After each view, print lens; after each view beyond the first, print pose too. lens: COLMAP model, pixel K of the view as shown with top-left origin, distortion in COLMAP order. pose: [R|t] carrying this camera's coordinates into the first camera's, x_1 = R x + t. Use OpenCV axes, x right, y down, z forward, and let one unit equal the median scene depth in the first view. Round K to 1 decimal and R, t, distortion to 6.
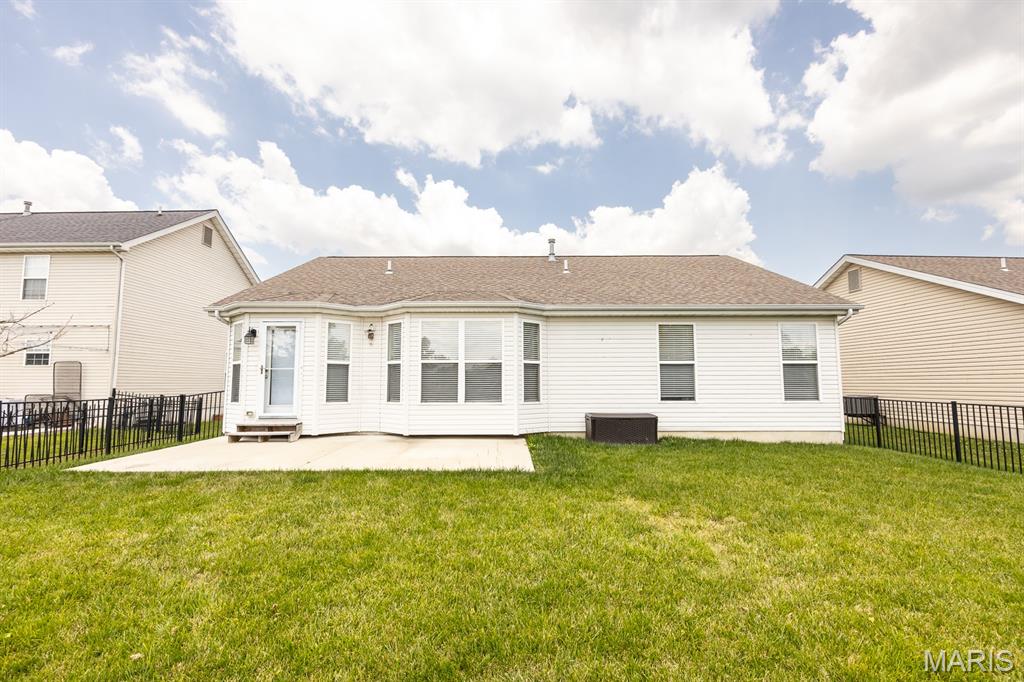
lens RADIAL K [[445.5, 0, 506.6], [0, 445.5, 348.0], [0, 0, 1]] dist [-0.003423, -0.000202]
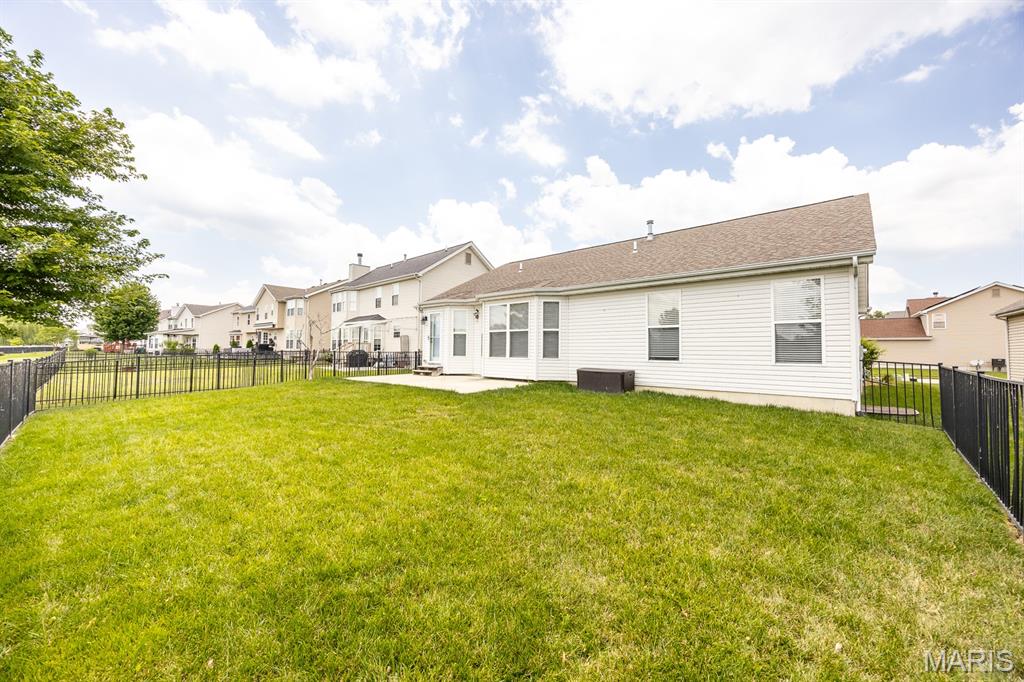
lens RADIAL K [[391.4, 0, 512.0], [0, 391.4, 341.0], [0, 0, 1]] dist [-0.000279, 0.000058]
pose [[0.748333, -0.008867, -0.663264, 0.755614], [0.045636, 0.998230, 0.038144, 0.013213], [0.661752, -0.058813, 0.747413, 0.002621]]
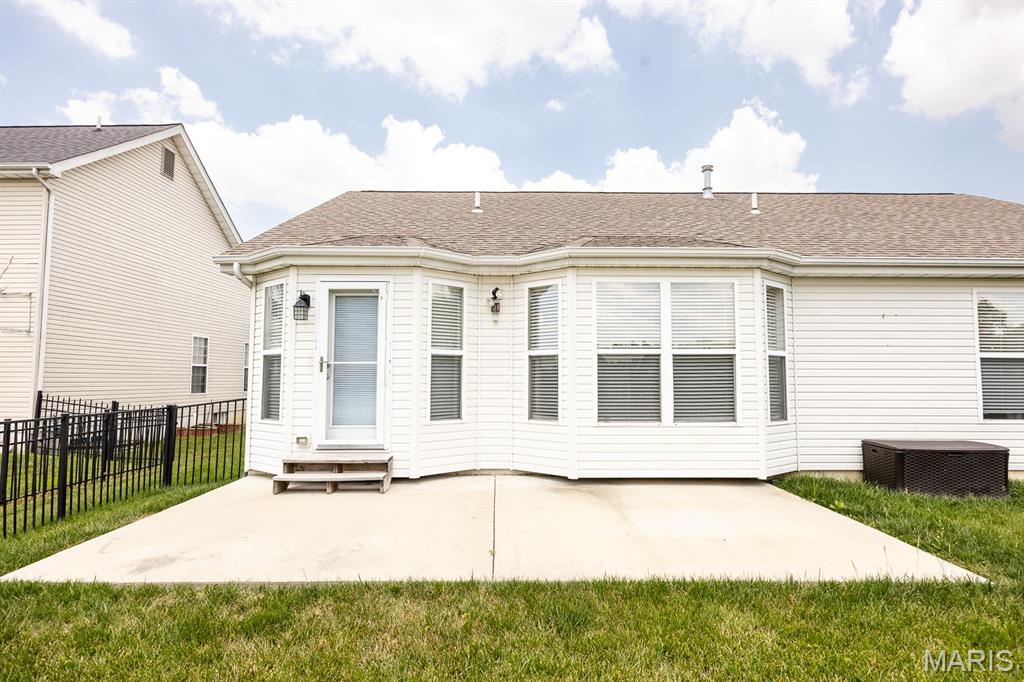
lens RADIAL K [[571.1, 0, 512.0], [0, 571.1, 341.0], [0, 0, 1]] dist [-0.005025, -0.001445]
pose [[0.999956, 0.005176, 0.007799, -0.290811], [-0.005266, 0.999920, 0.011501, 0.008039], [-0.007739, -0.011542, 0.999903, 0.243191]]
